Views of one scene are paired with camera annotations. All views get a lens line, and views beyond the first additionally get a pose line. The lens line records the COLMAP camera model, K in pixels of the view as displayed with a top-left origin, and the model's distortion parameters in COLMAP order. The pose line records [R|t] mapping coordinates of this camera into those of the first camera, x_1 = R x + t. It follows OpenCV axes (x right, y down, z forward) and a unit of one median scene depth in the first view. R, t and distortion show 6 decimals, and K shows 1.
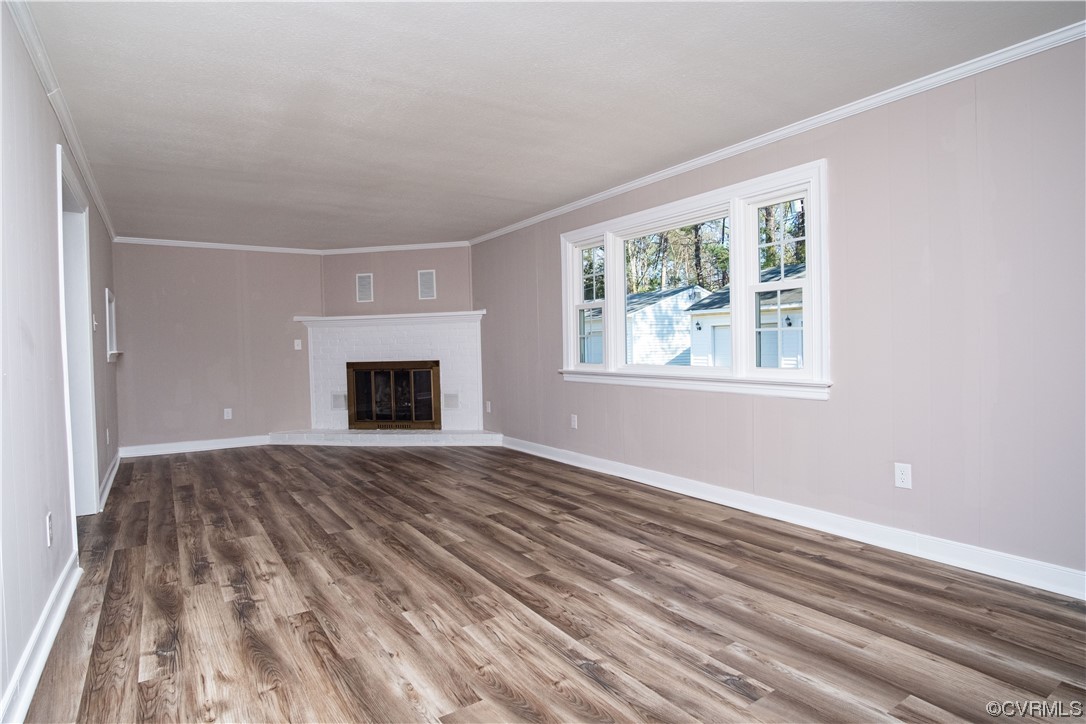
lens RADIAL K [[581.9, 0, 540.7], [0, 581.9, 356.0], [0, 0, 1]] dist [-0.027087, 0.007830]
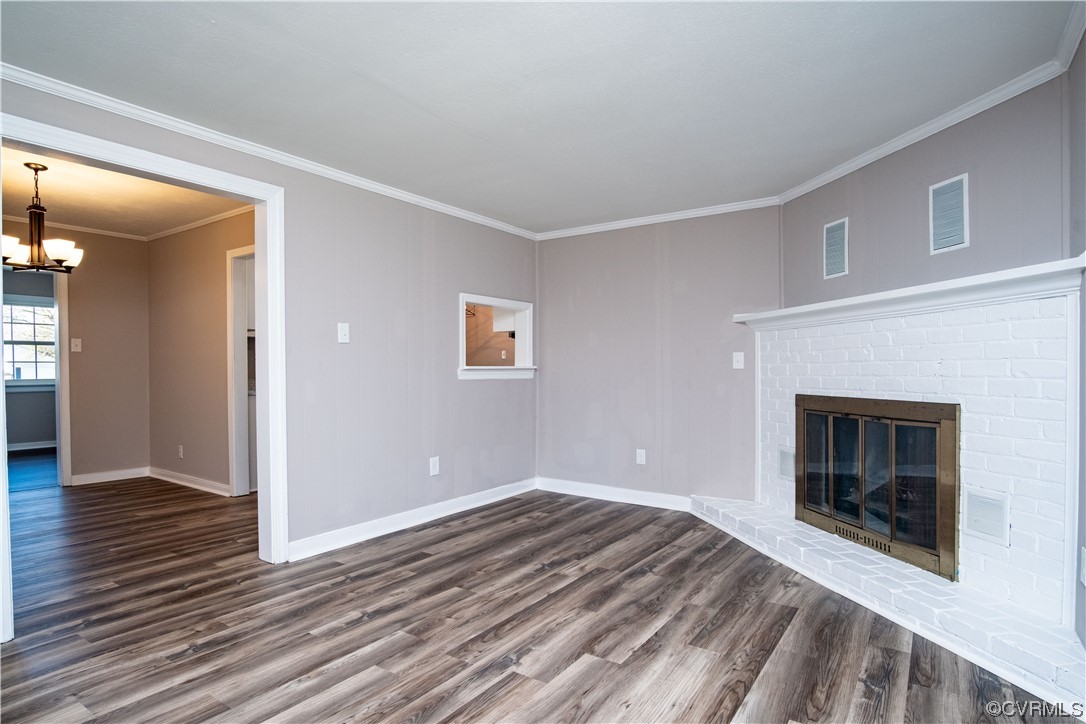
lens RADIAL K [[592.6, 0, 529.5], [0, 592.6, 380.6], [0, 0, 1]] dist [-0.029999, 0.001334]
pose [[0.356932, 0.036735, -0.933408, 0.220908], [-0.021881, 0.999281, 0.030960, -0.034822], [0.933874, 0.009373, 0.357479, 1.515979]]
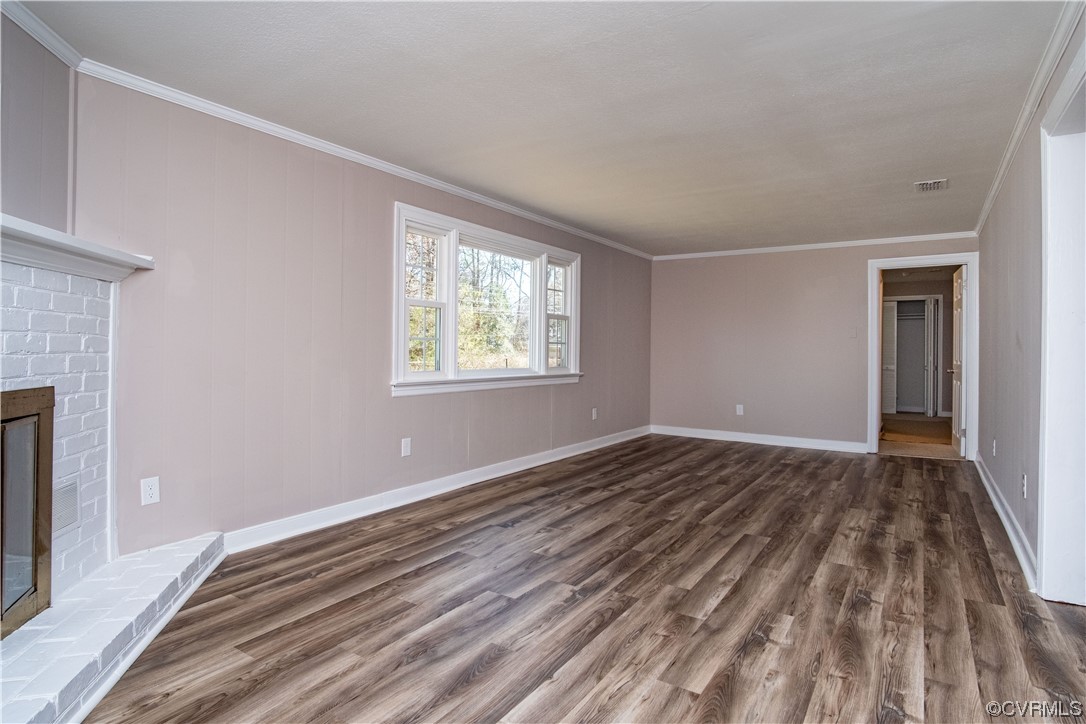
lens RADIAL K [[584.5, 0, 543.0], [0, 584.5, 362.0], [0, 0, 1]] dist [-0.038996, 0.009989]
pose [[-0.394642, -0.001723, 0.918833, -1.434942], [0.016883, 0.999816, 0.009126, -0.009254], [-0.918680, 0.019114, -0.394540, 2.232218]]
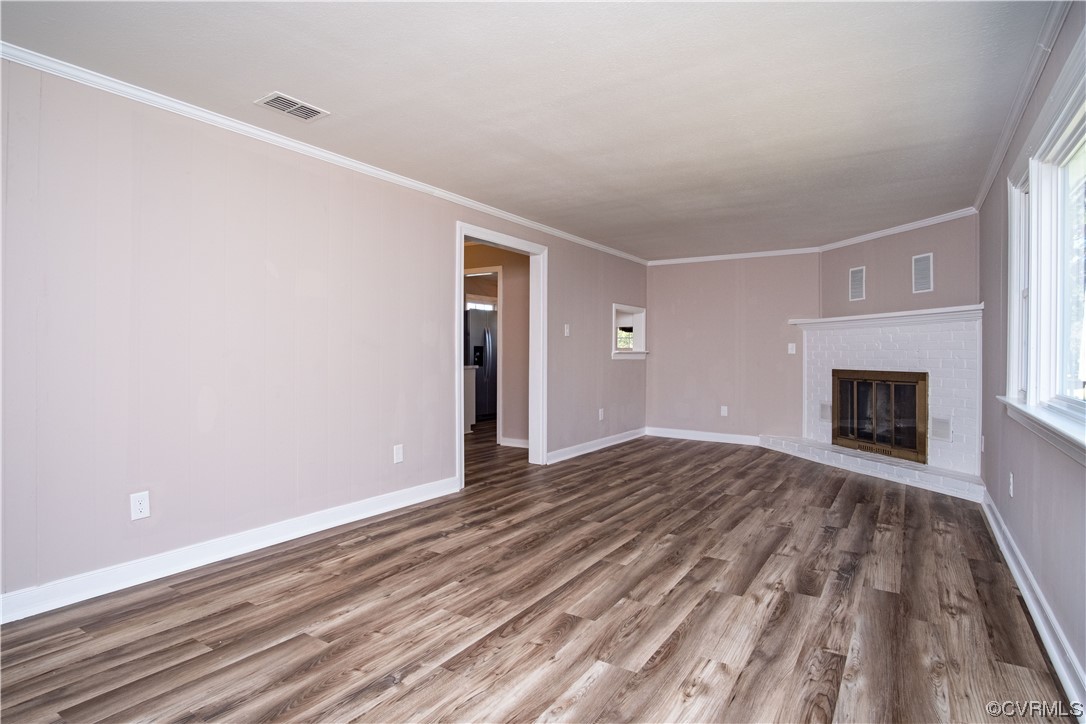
lens RADIAL K [[581.9, 0, 540.7], [0, 581.9, 356.0], [0, 0, 1]] dist [-0.027087, 0.007830]
pose [[0.388612, 0.026831, -0.921011, 0.808536], [-0.030147, 0.999411, 0.016395, -0.027857], [0.920908, 0.021395, 0.389192, 0.639211]]
